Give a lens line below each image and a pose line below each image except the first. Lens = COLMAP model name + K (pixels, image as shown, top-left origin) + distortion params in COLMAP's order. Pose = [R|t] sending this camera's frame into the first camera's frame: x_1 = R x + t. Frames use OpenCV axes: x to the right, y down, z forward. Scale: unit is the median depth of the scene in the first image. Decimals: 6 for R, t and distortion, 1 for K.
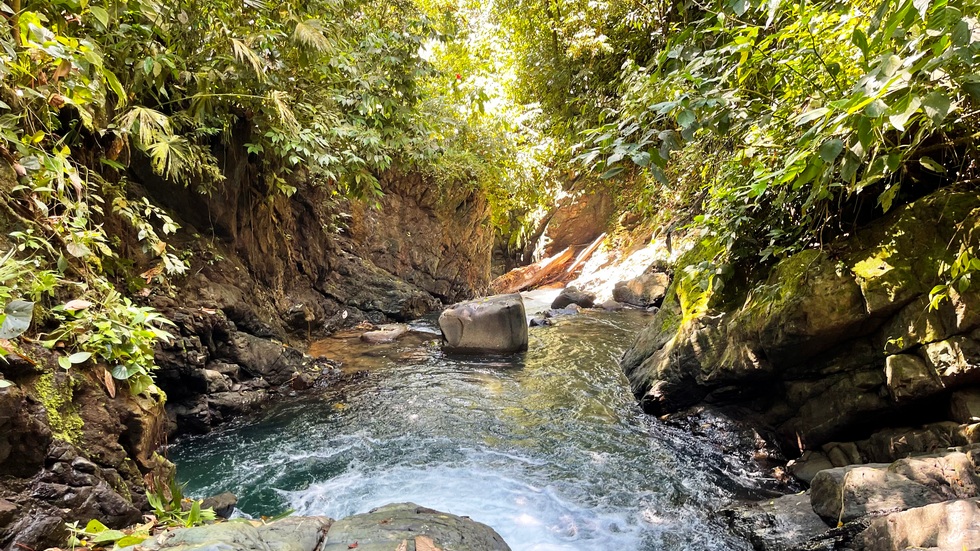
lens RADIAL K [[733.9, 0, 487.2], [0, 733.9, 282.0], [0, 0, 1]] dist [0.086519, -0.120697]
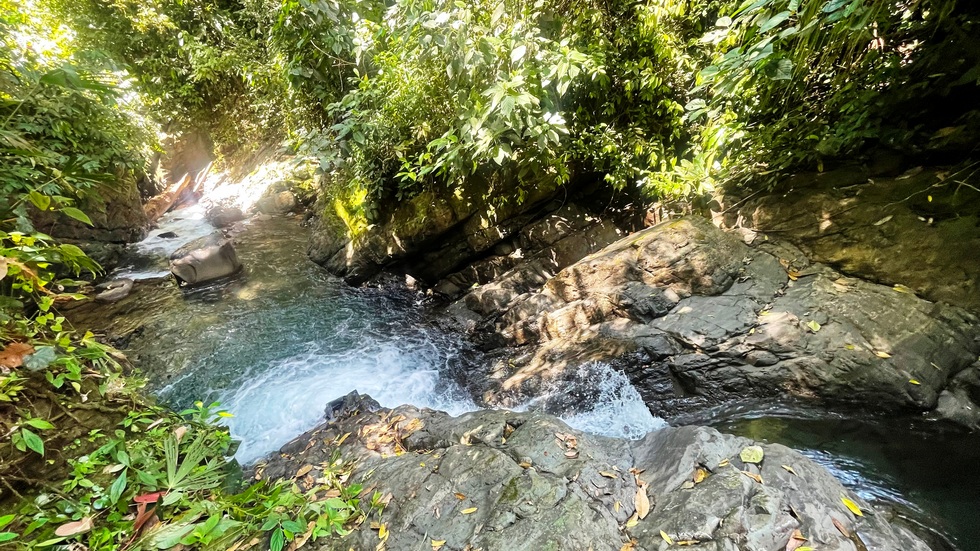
lens RADIAL K [[393.0, 0, 487.4], [0, 393.0, 277.1], [0, 0, 1]] dist [0.000291, -0.000339]
pose [[0.666475, -0.357591, 0.654171, -0.163768], [0.142338, 0.922353, 0.359174, -0.122529], [-0.731813, -0.146267, 0.665624, 0.048371]]
